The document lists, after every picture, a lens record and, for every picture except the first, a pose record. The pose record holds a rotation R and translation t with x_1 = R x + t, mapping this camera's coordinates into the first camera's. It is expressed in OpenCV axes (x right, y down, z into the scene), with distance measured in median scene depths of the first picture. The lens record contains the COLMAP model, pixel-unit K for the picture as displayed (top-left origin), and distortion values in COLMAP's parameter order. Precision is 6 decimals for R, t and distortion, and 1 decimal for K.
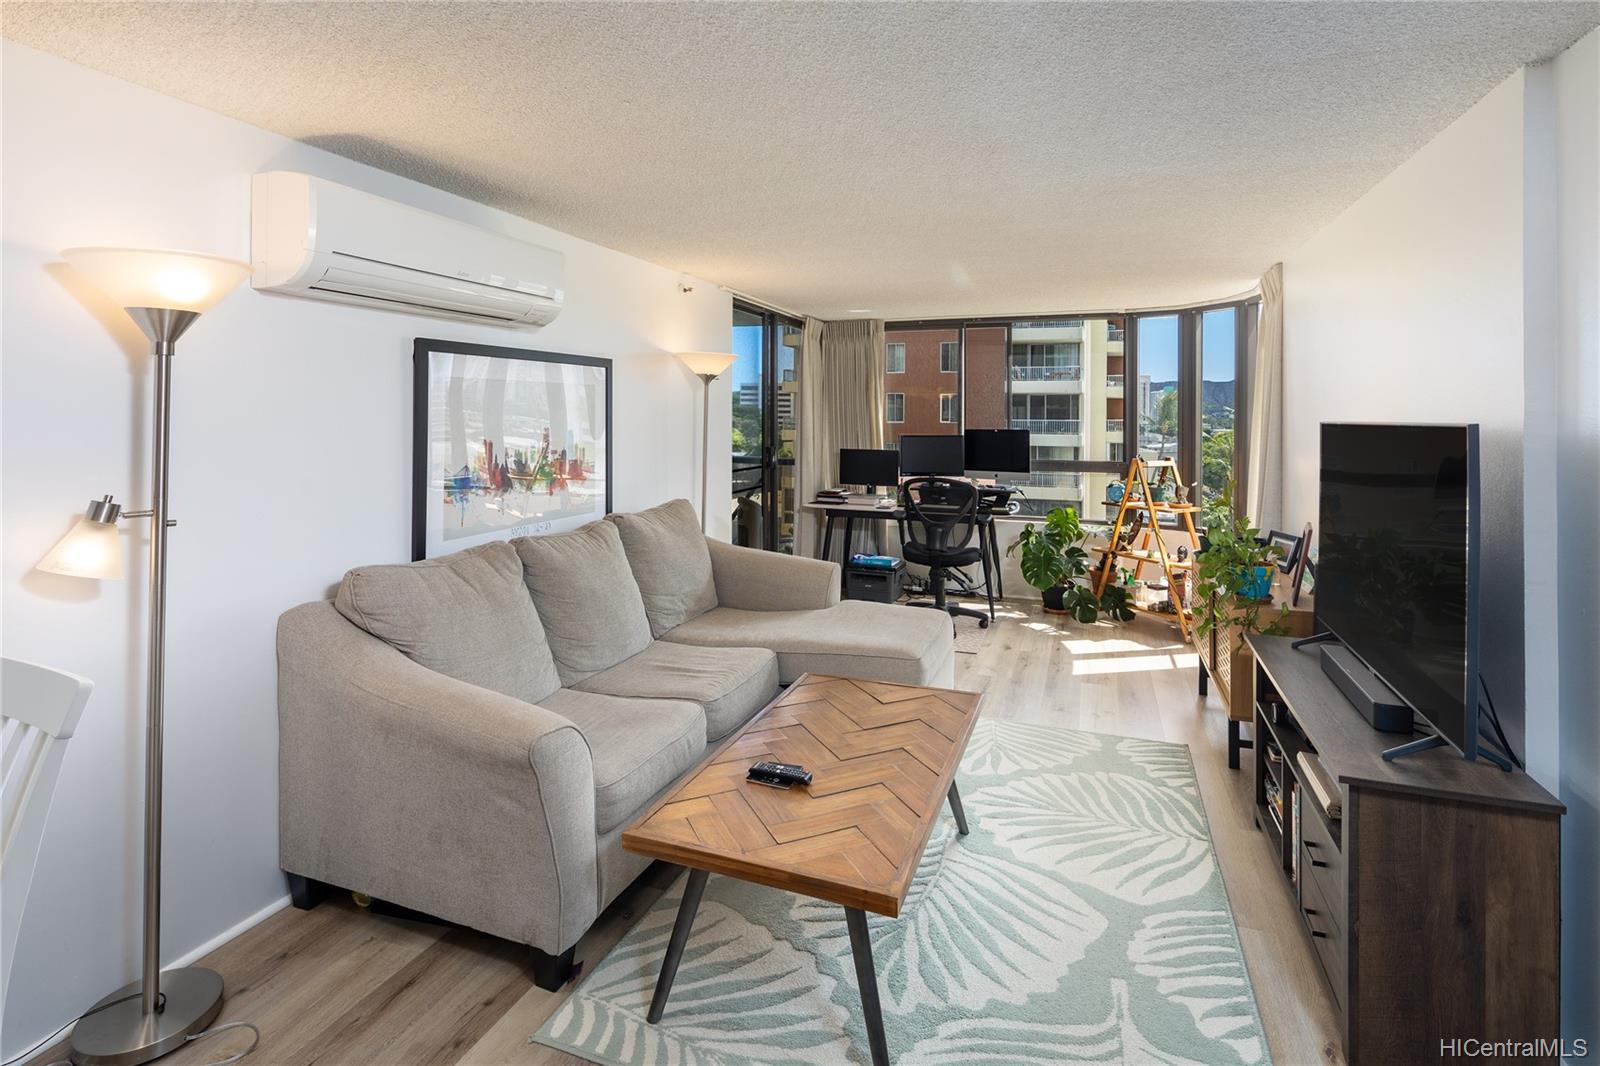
lens RADIAL K [[785.0, 0, 794.1], [0, 785.0, 422.2], [0, 0, 1]] dist [-0.002047, -0.000712]
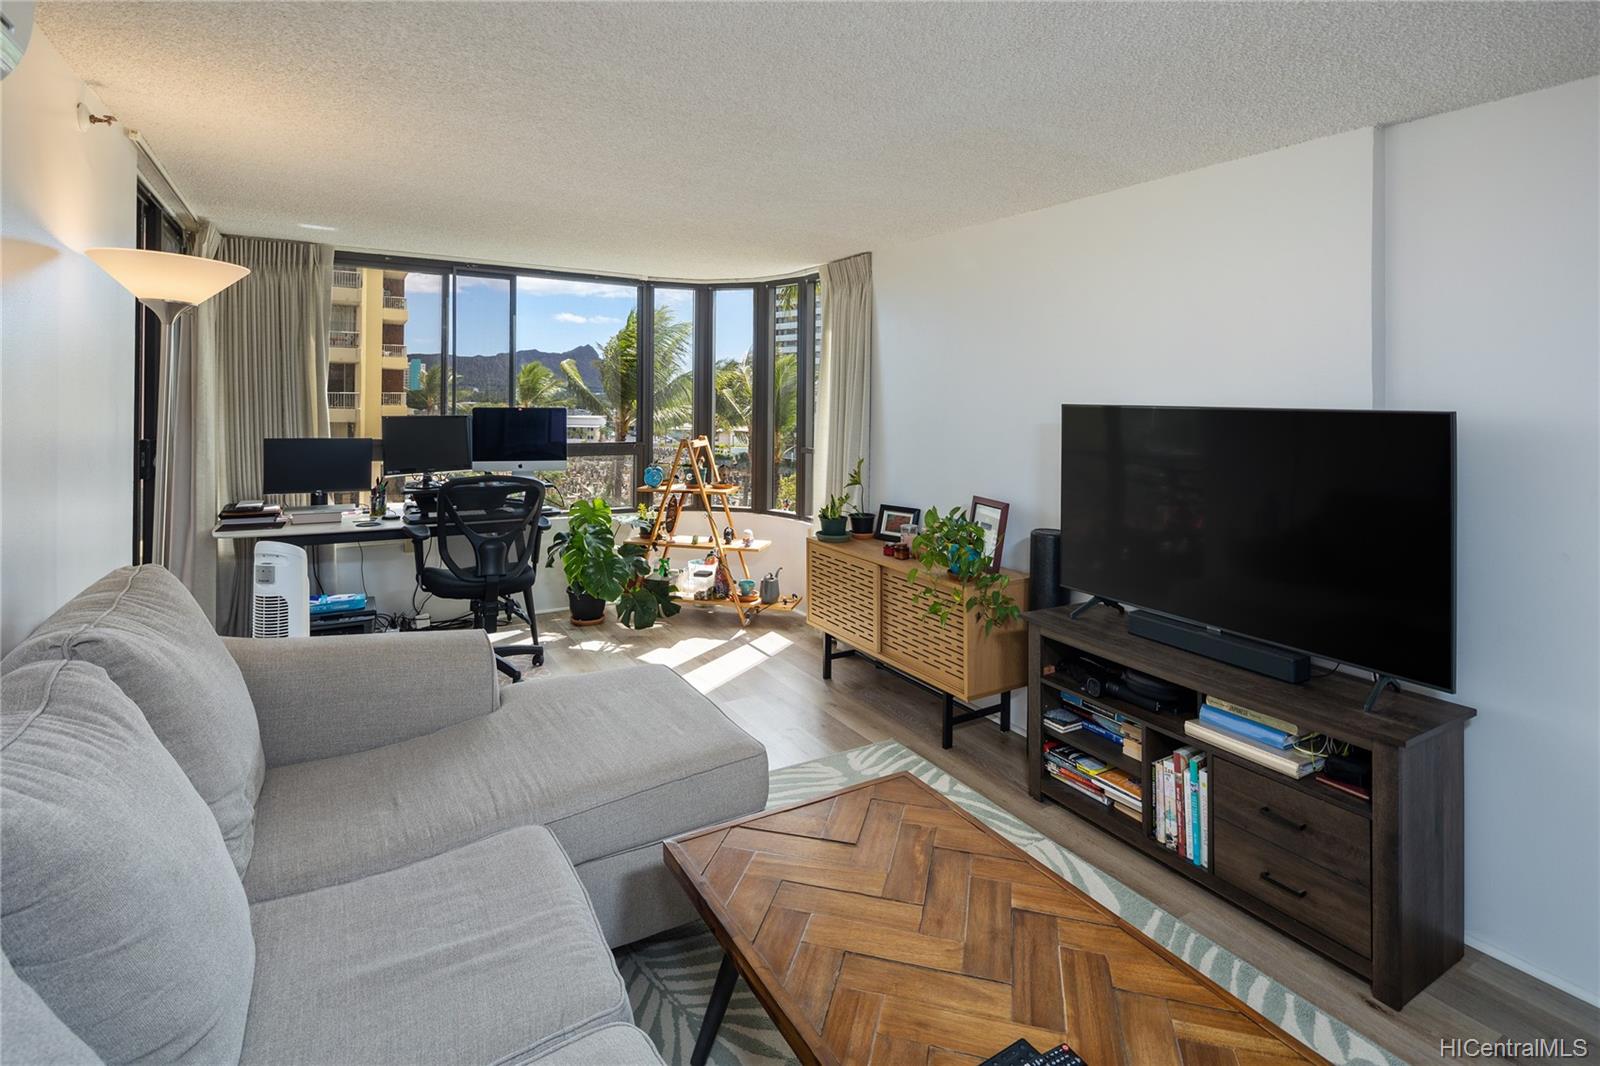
lens RADIAL K [[785.0, 0, 815.5], [0, 785.0, 392.2], [0, 0, 1]] dist [-0.002047, -0.000712]
pose [[0.612129, 0.010197, 0.790692, -0.195548], [-0.007316, 0.999947, -0.007232, -0.002958], [-0.790724, -0.001358, 0.612172, 0.296621]]
